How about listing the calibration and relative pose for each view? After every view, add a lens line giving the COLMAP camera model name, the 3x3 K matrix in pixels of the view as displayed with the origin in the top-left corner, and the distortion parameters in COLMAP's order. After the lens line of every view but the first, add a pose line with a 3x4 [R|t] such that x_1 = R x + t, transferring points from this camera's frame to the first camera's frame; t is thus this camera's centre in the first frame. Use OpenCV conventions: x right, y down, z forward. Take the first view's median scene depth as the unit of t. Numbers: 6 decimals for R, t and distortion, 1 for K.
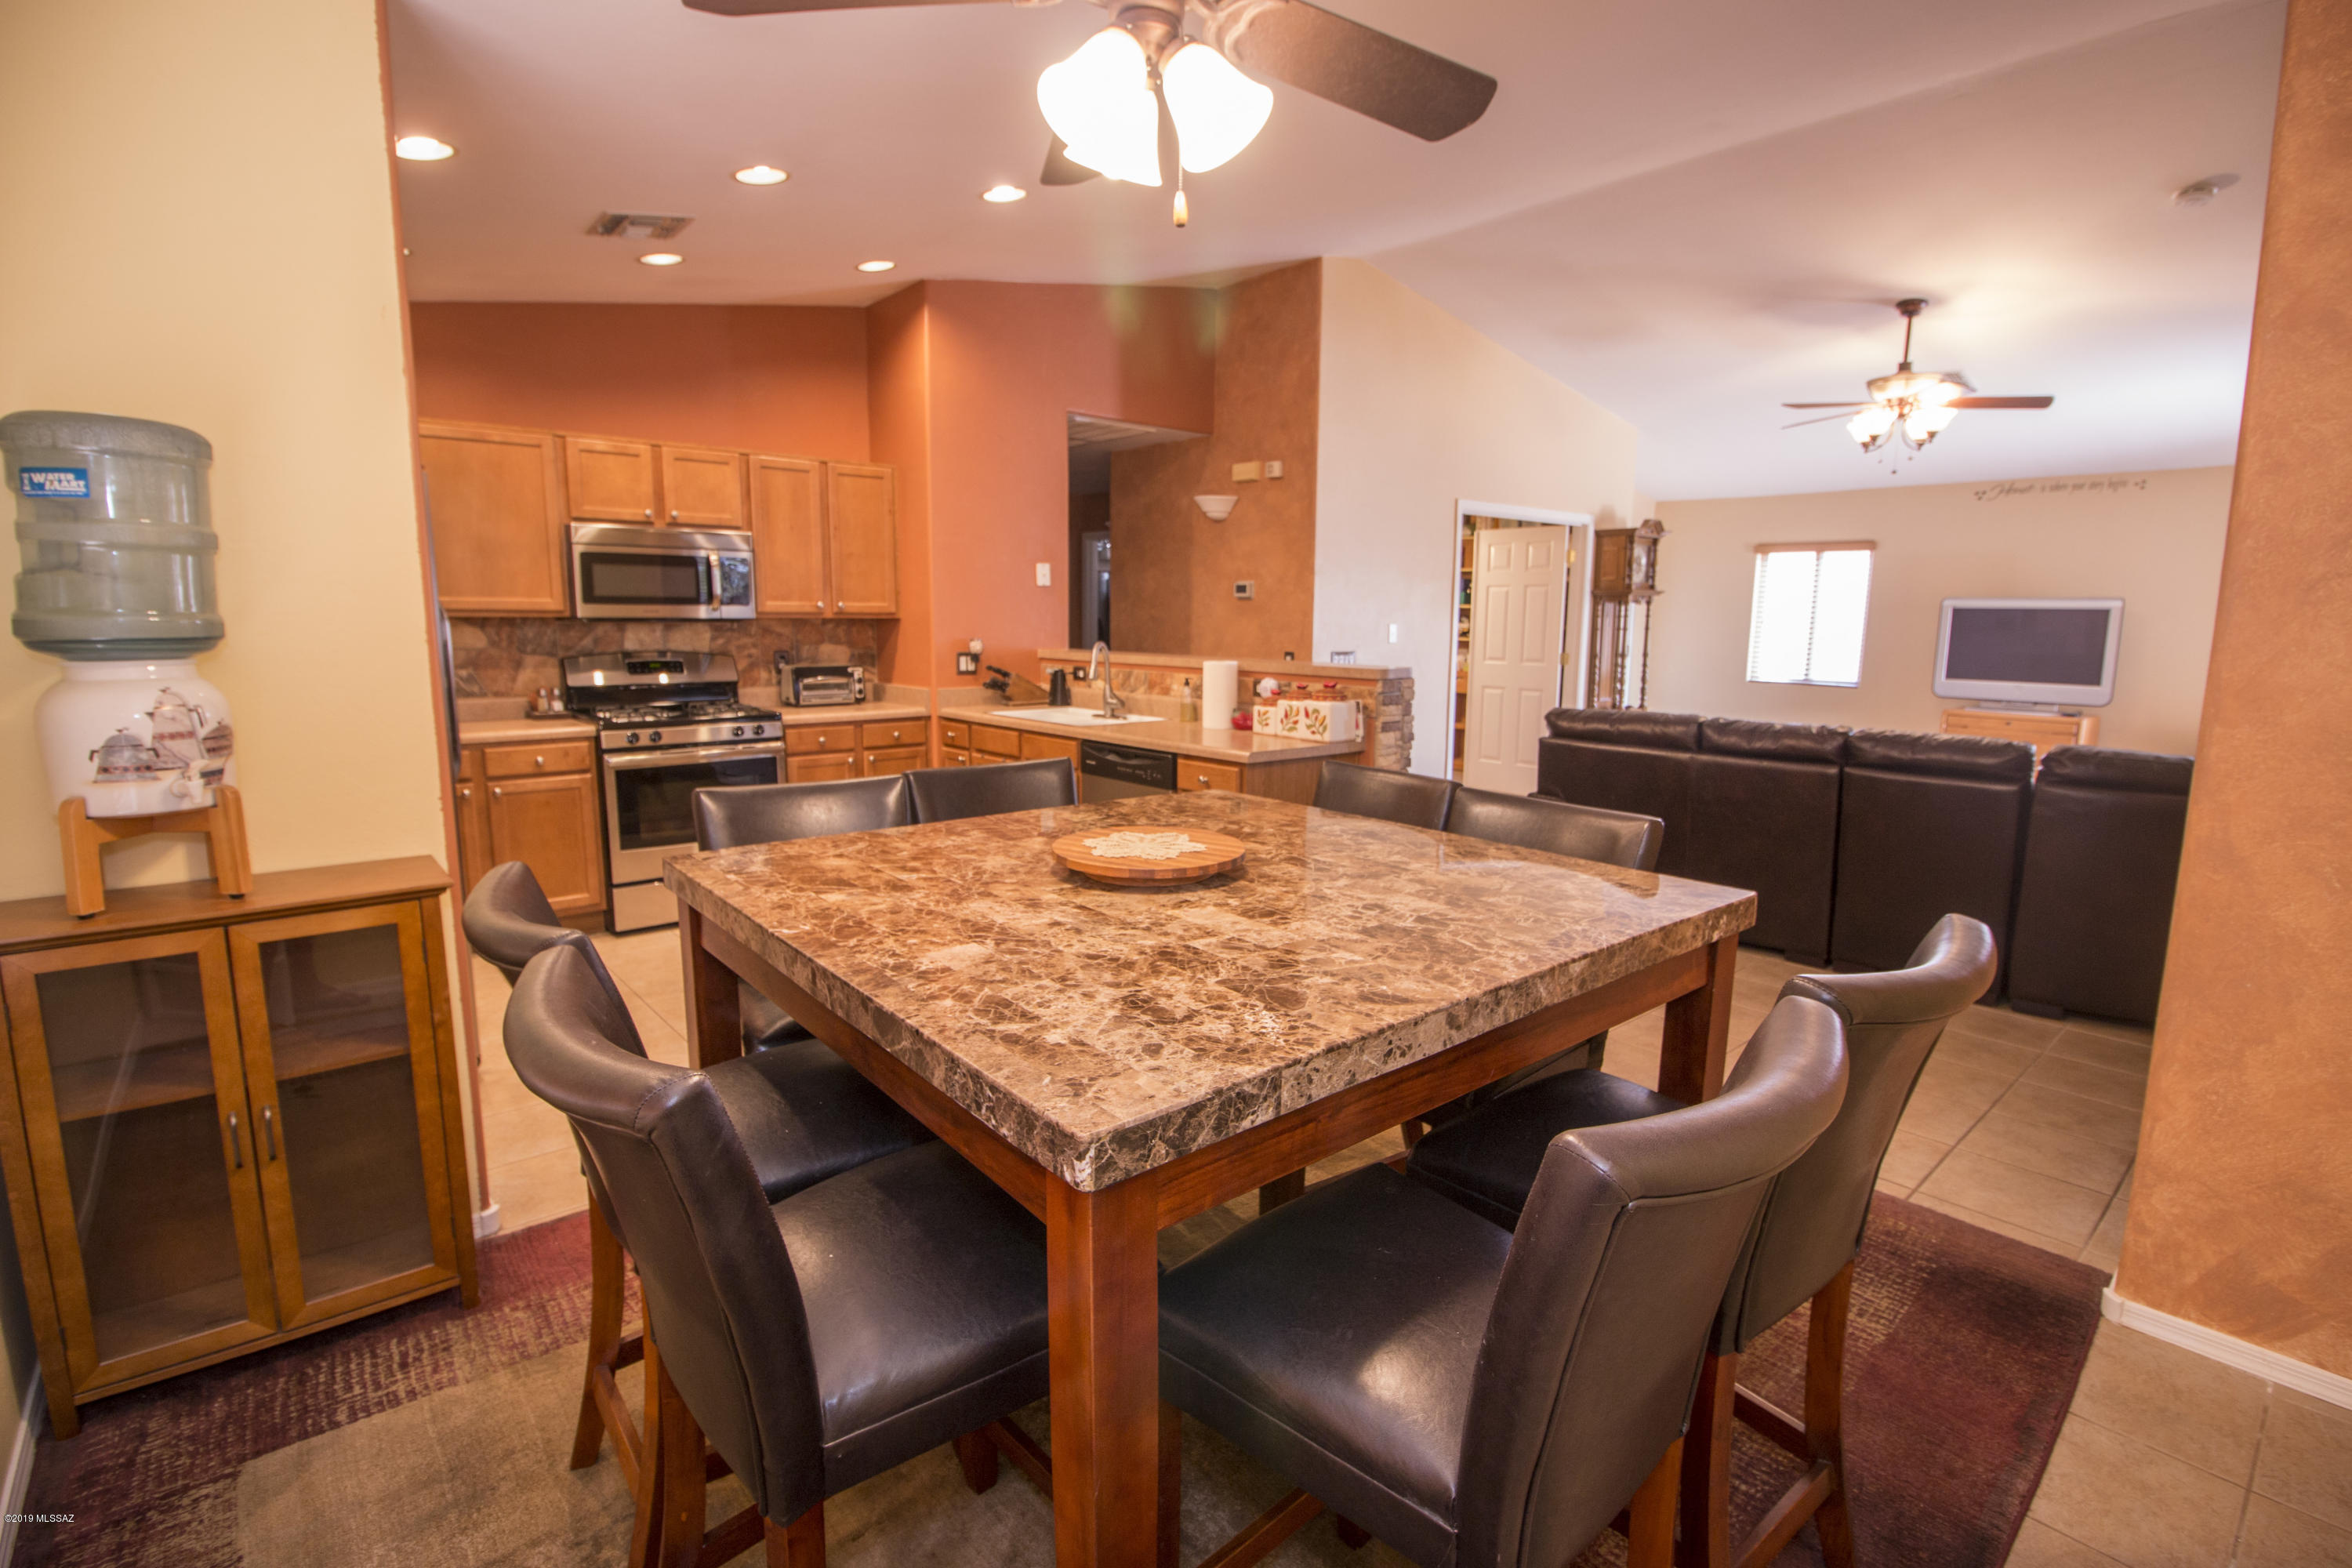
lens RADIAL K [[1086.8, 0, 1177.2], [0, 1086.8, 778.2], [0, 0, 1]] dist [-0.003848, -0.002644]
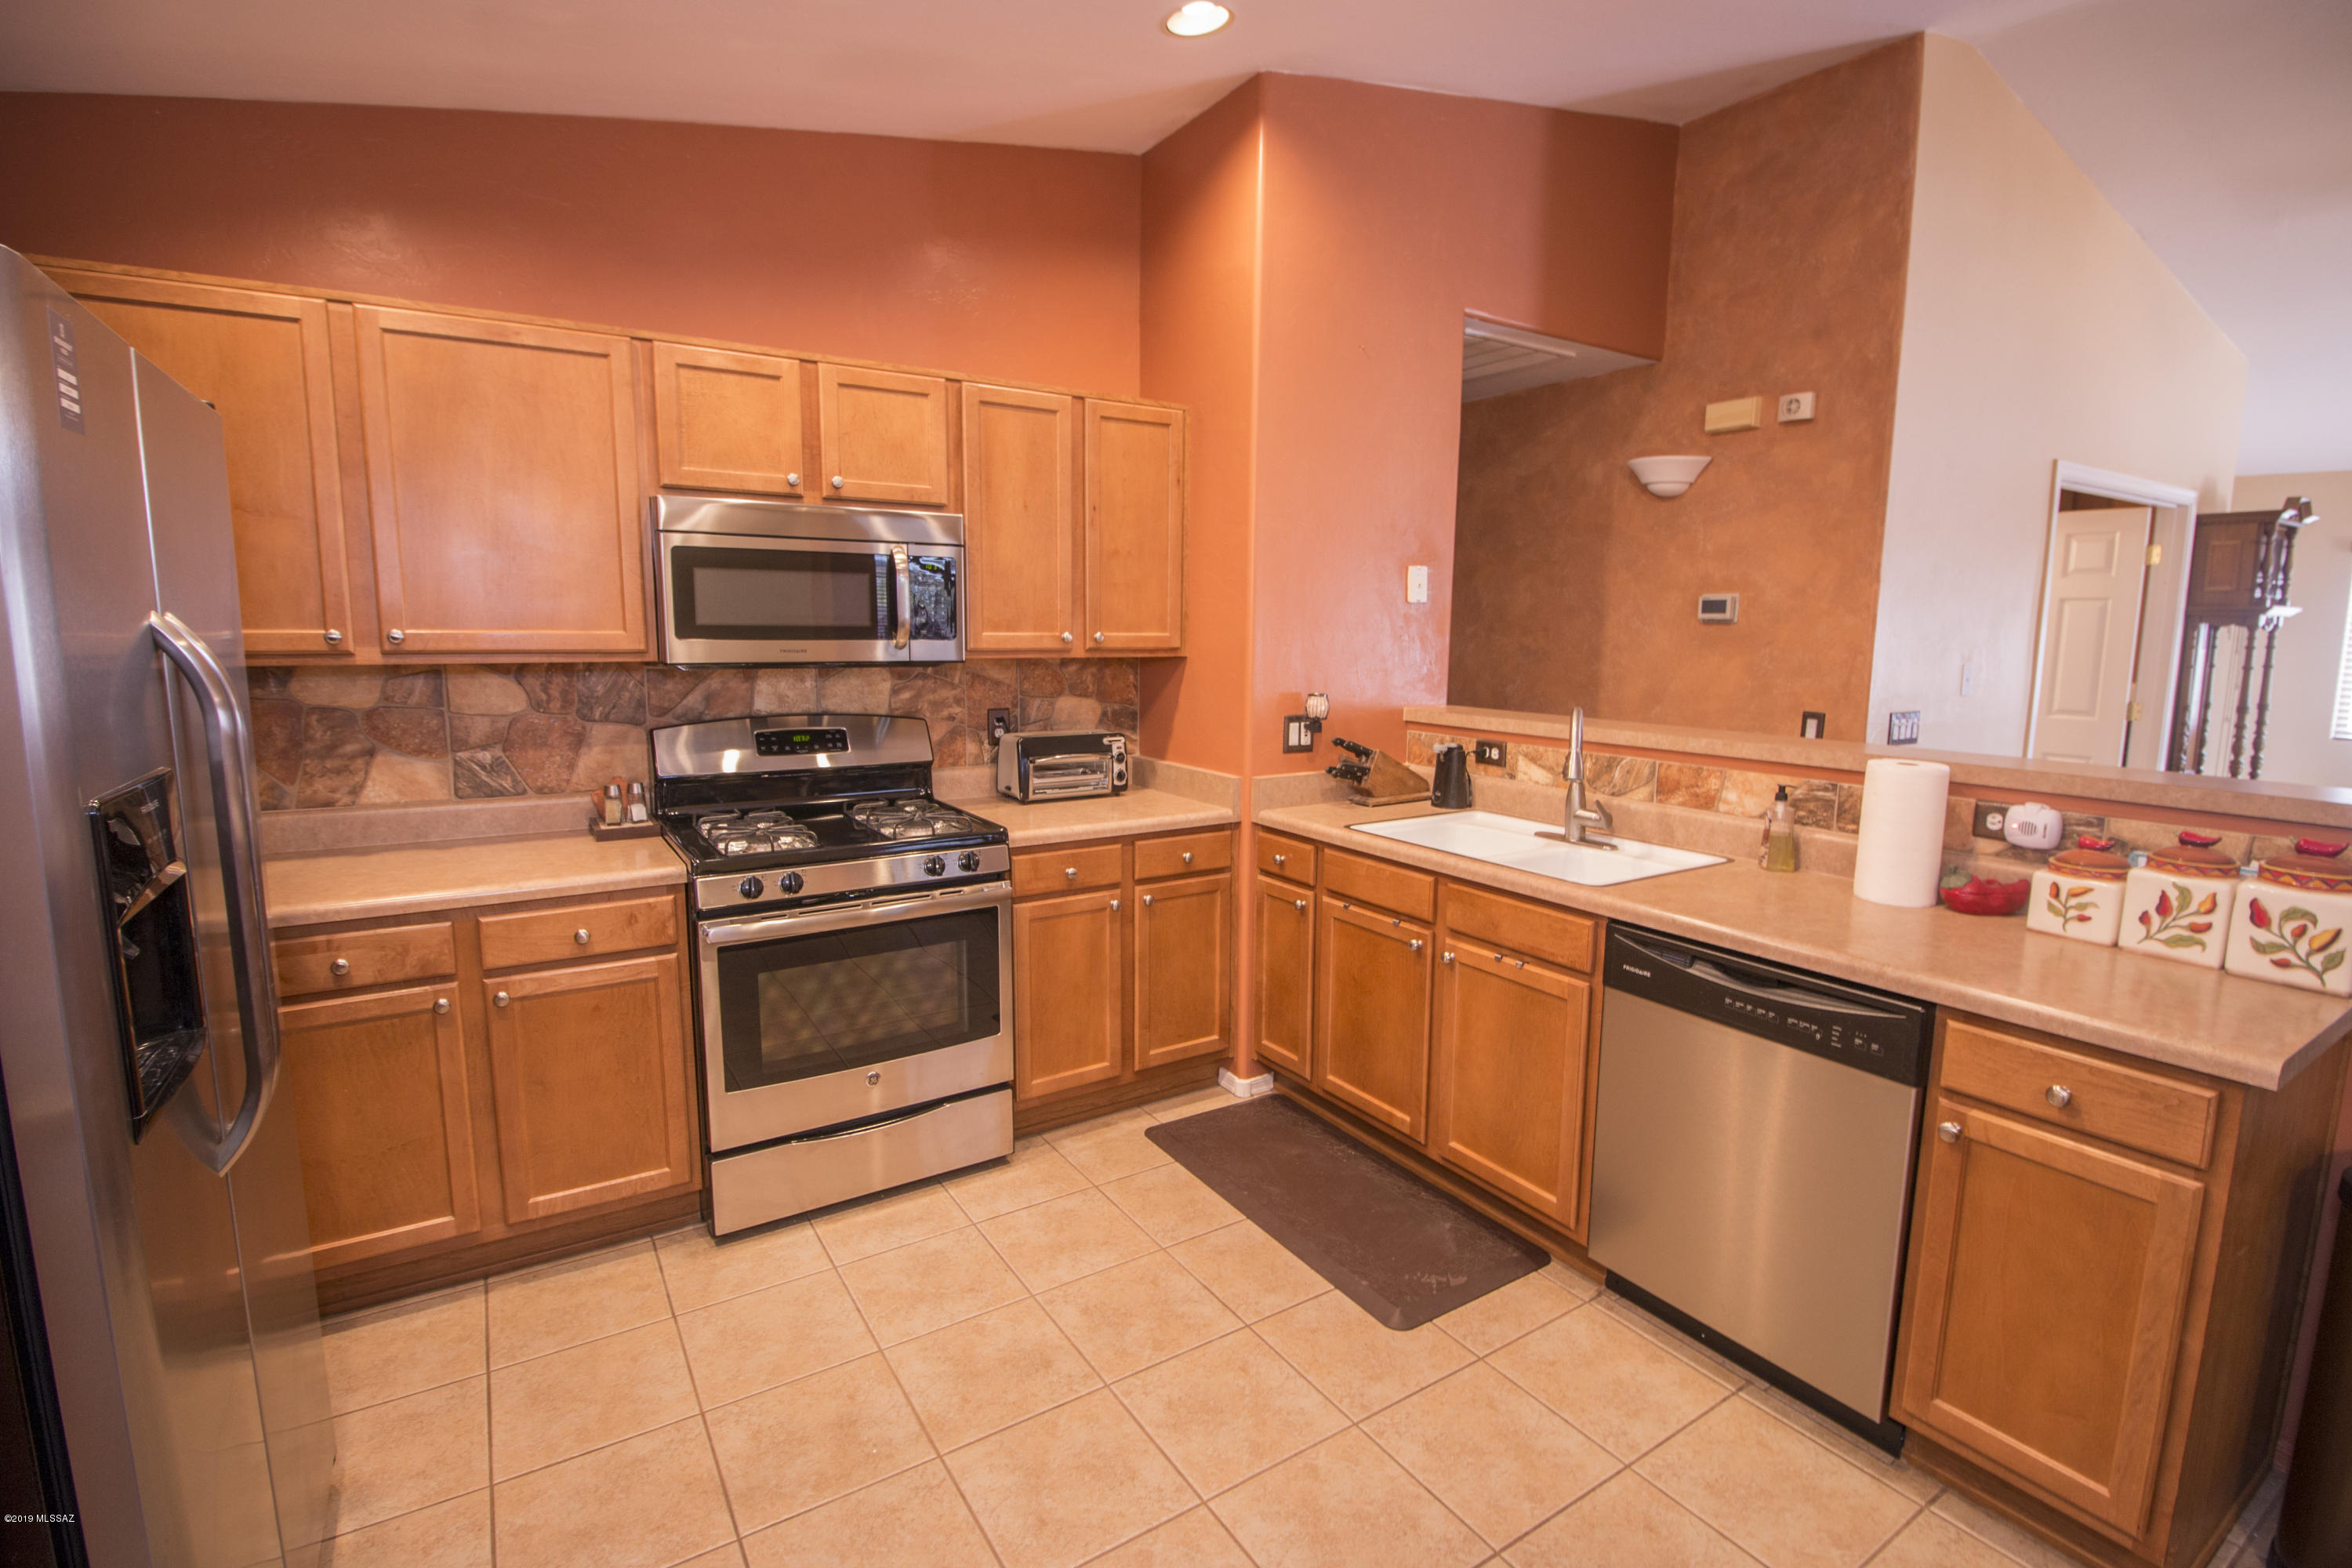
lens RADIAL K [[1086.8, 0, 1176.2], [0, 1086.8, 783.1], [0, 0, 1]] dist [-0.003848, -0.002644]
pose [[0.989778, 0.021564, -0.140980, -0.186403], [-0.022371, 0.999741, -0.004145, -0.079072], [0.140854, 0.007256, 0.990004, 0.424328]]
